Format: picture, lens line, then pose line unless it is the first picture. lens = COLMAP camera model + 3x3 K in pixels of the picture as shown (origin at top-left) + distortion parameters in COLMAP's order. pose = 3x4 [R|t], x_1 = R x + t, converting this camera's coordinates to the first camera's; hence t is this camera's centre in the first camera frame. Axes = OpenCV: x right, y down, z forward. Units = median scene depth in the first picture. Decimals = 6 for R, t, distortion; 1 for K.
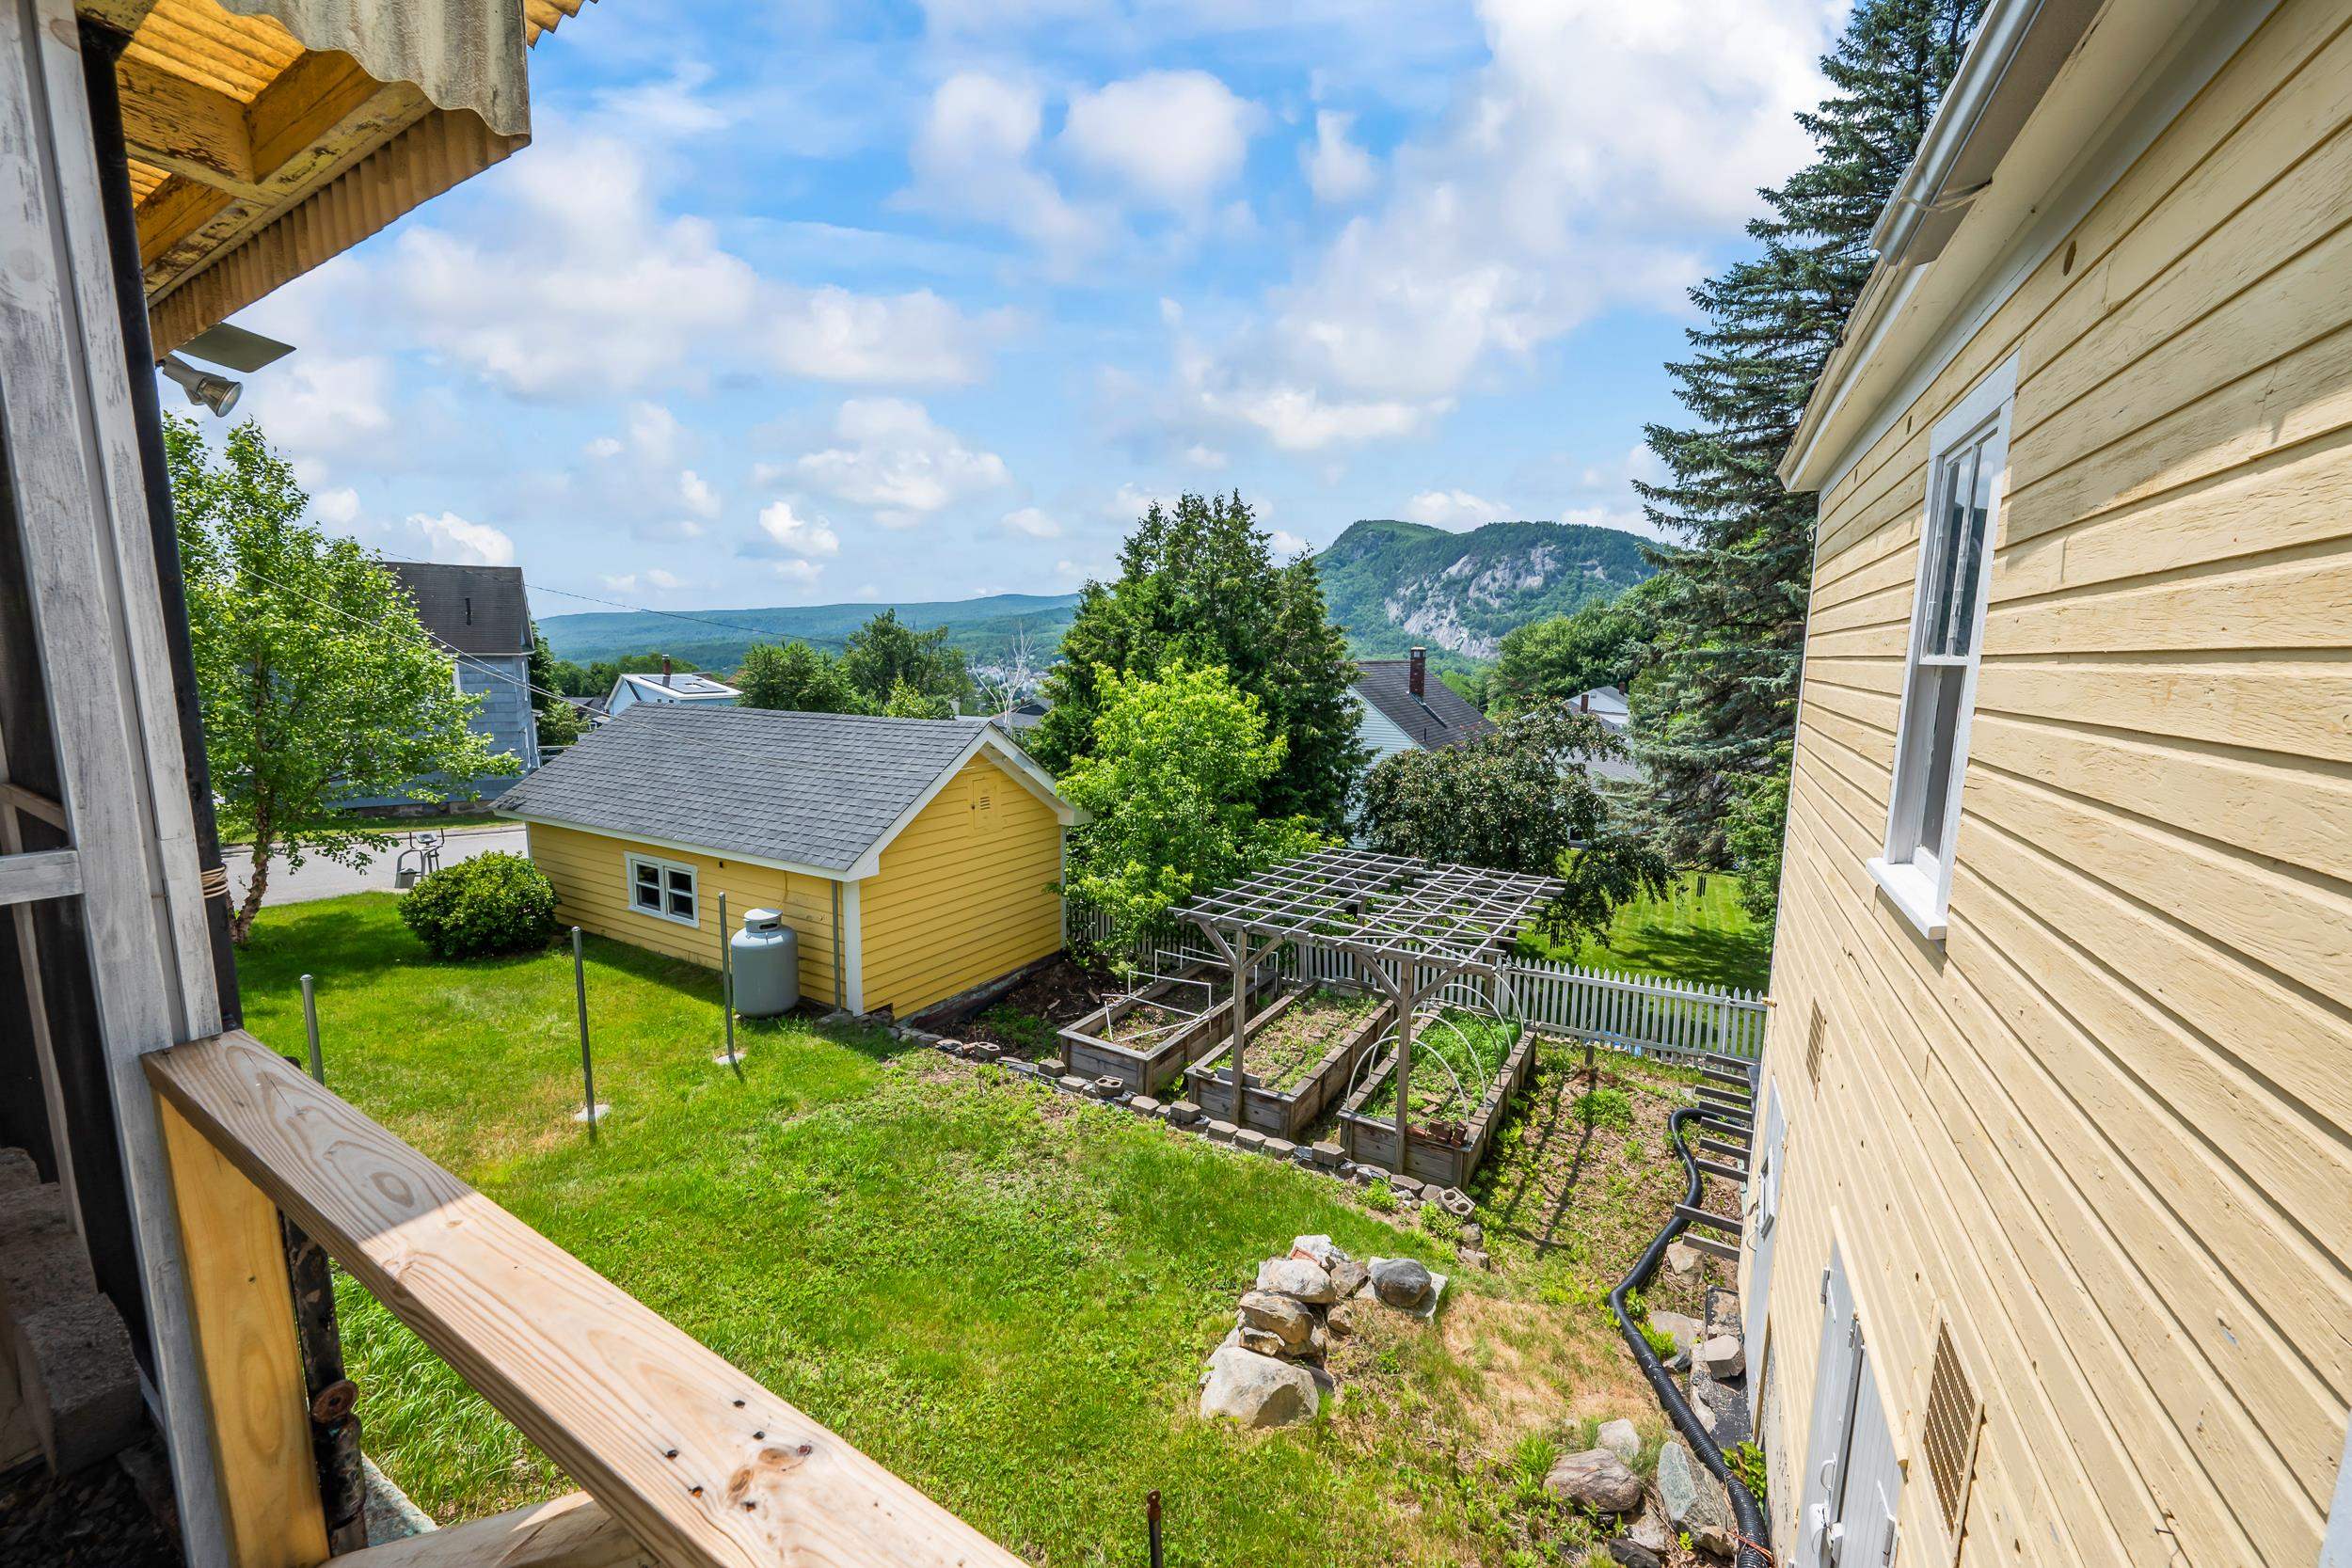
lens RADIAL K [[906.5, 0, 1185.4], [0, 906.5, 785.6], [0, 0, 1]] dist [0.000367, 0.000131]
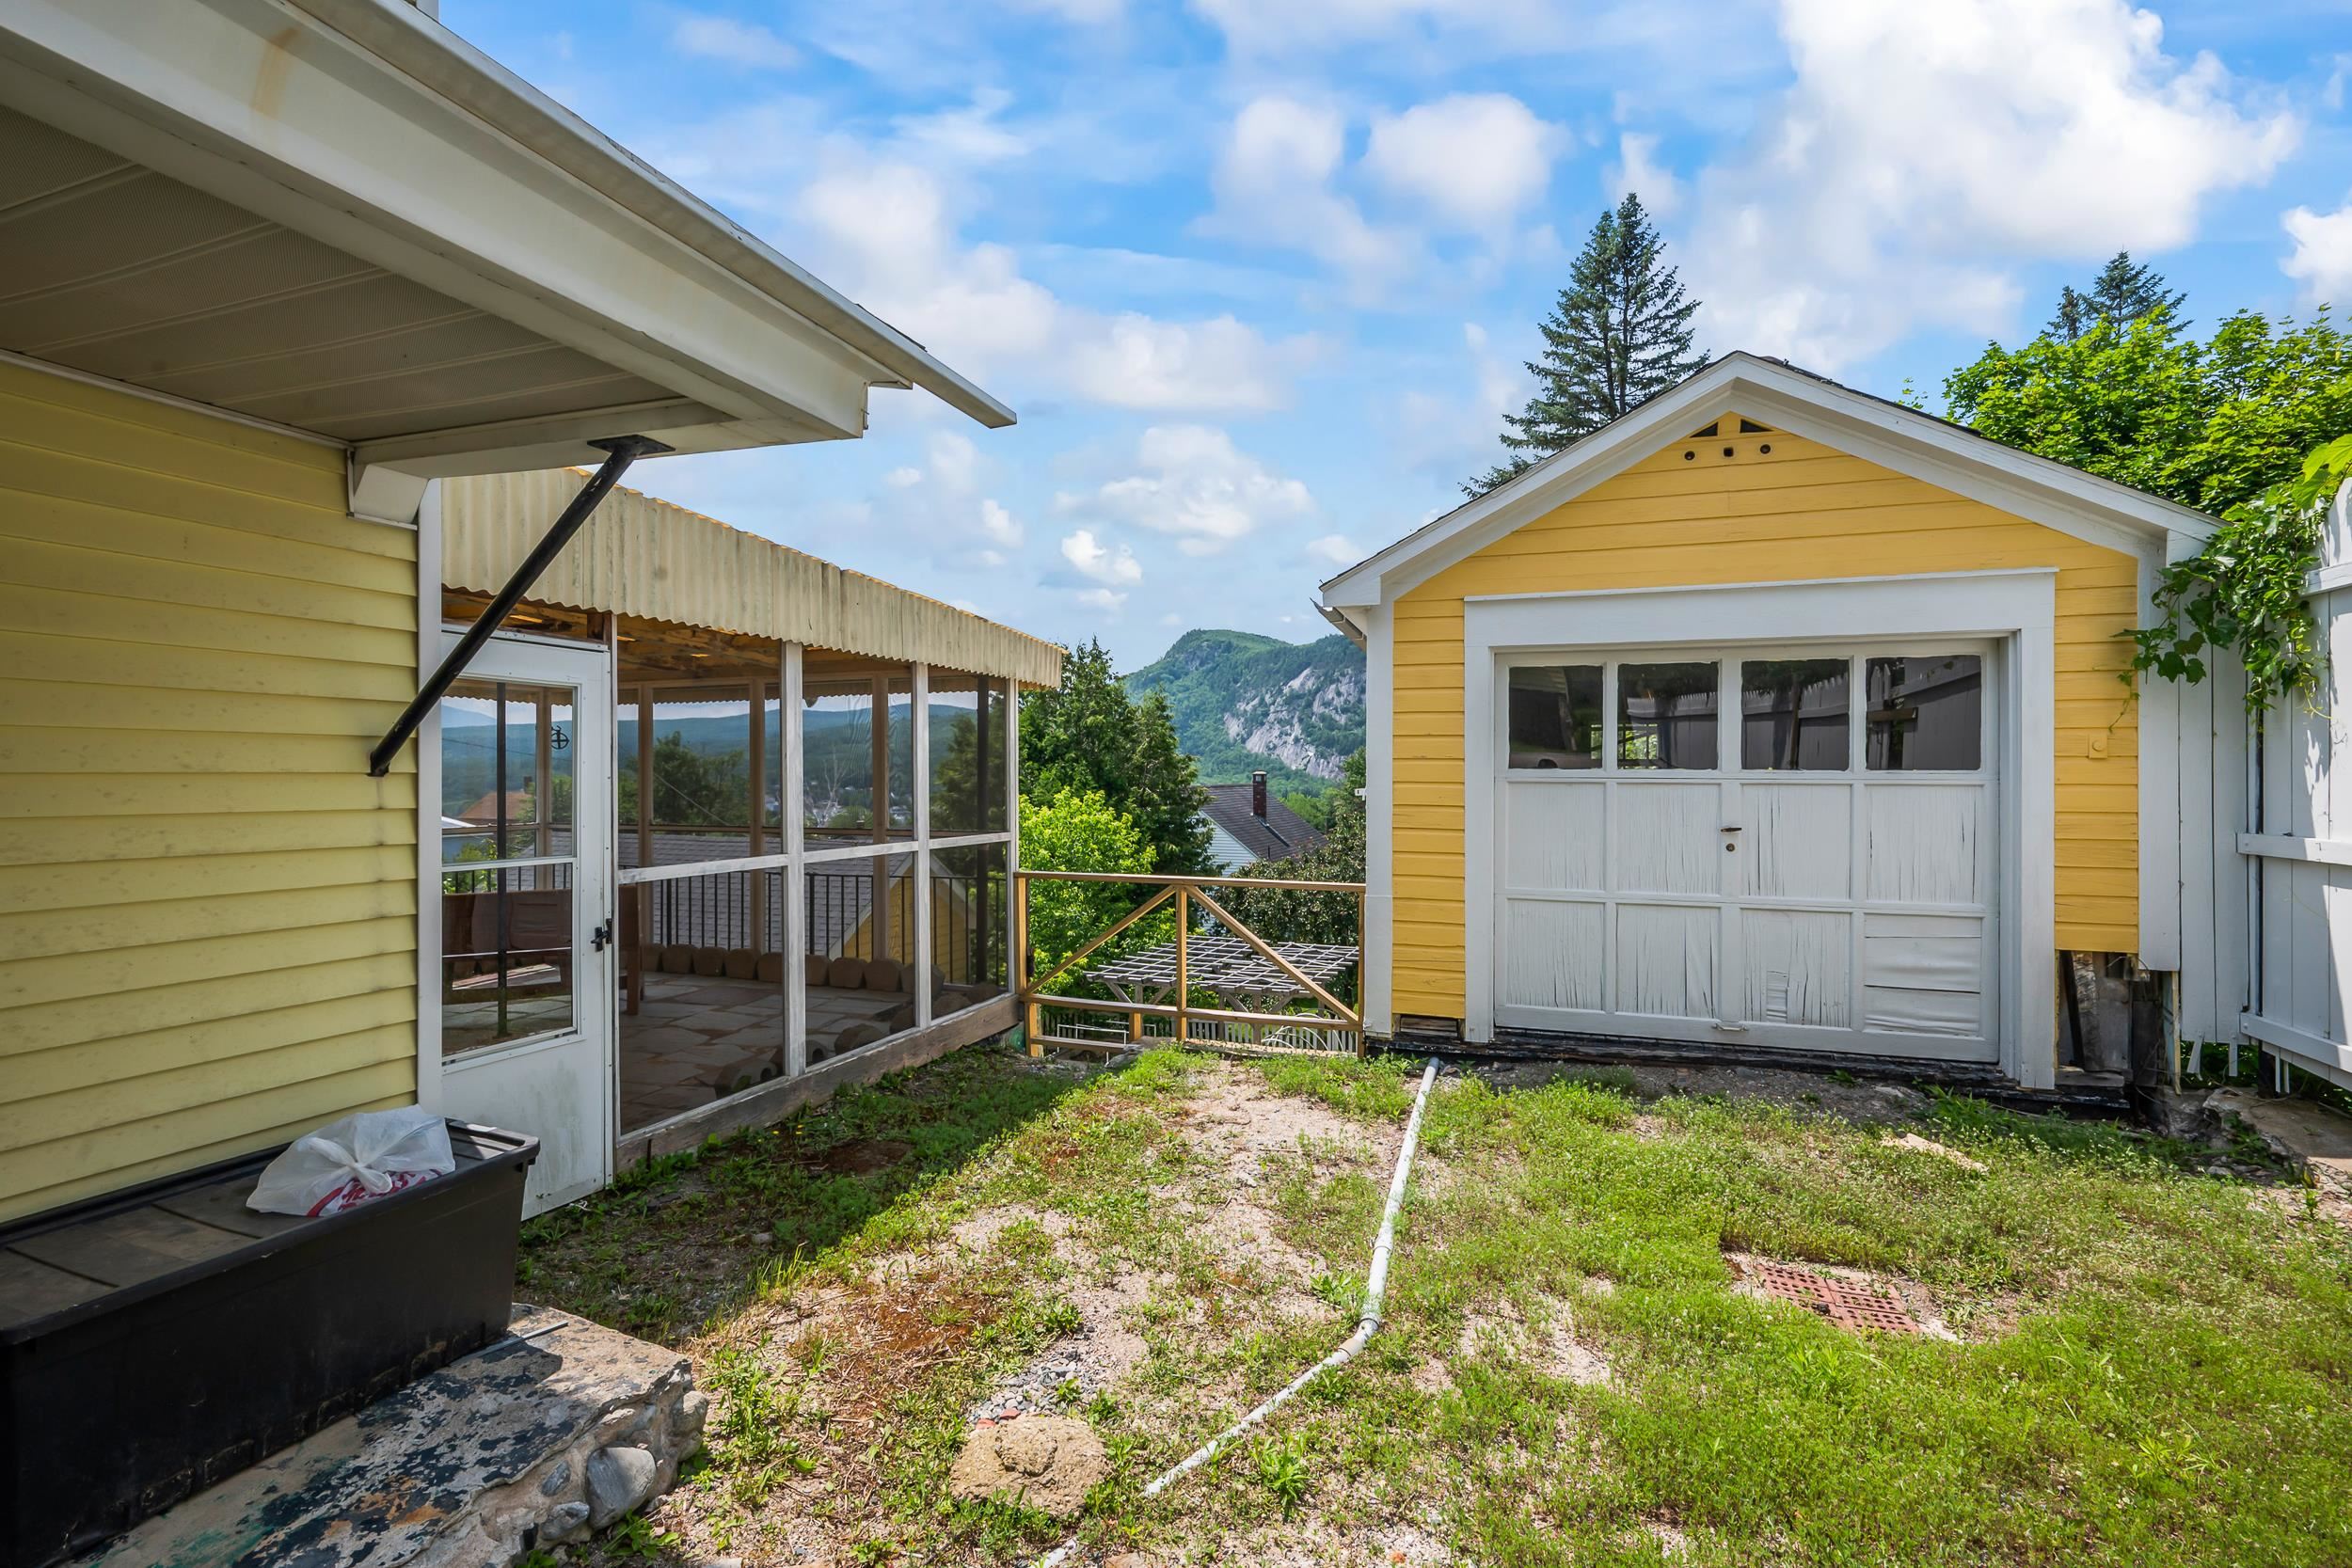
lens RADIAL K [[1059.1, 0, 1184.4], [0, 1059.1, 775.4], [0, 0, 1]] dist [0.017824, -0.000145]
pose [[0.984706, -0.010871, 0.173882, -0.055822], [0.035847, 0.989339, -0.141153, 0.029123], [-0.170494, 0.145227, 0.974598, -0.237785]]
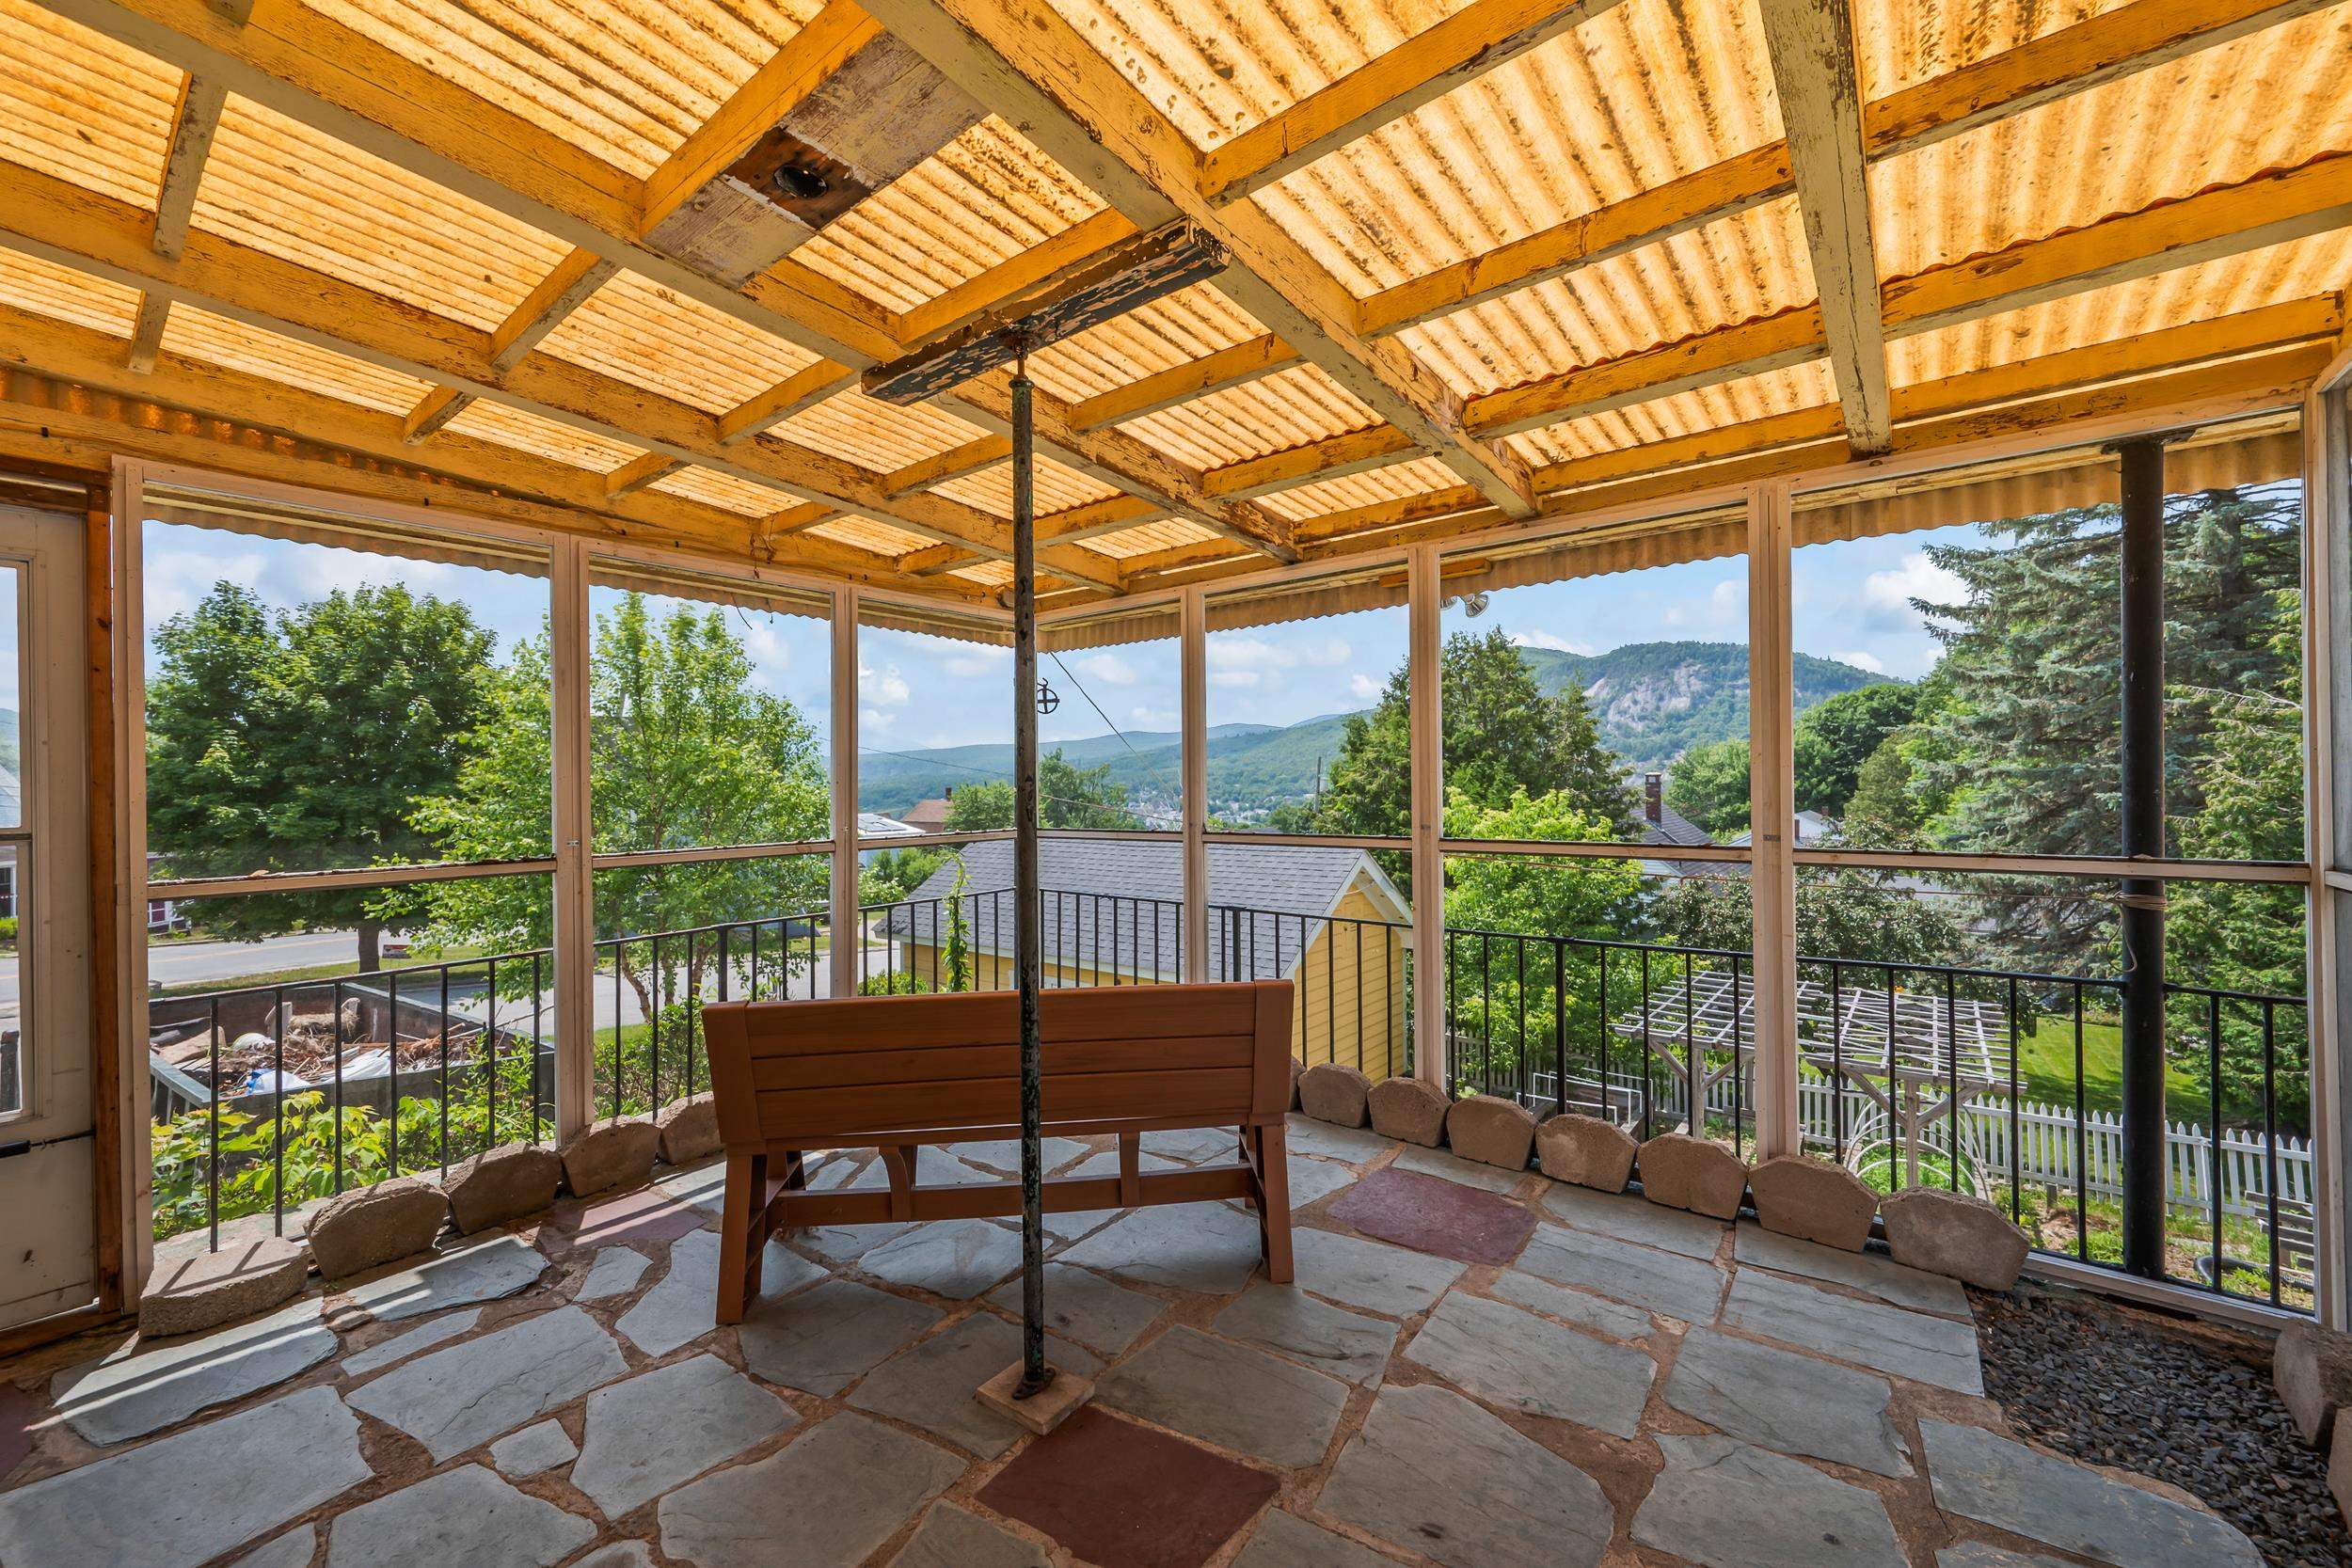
lens RADIAL K [[927.9, 0, 1183.2], [0, 927.9, 787.7], [0, 0, 1]] dist [0.000073, 0.000167]
pose [[0.991828, -0.019926, -0.126014, -0.145821], [0.001617, 0.989612, -0.143755, 0.008186], [0.127570, 0.142377, 0.981557, -0.050436]]
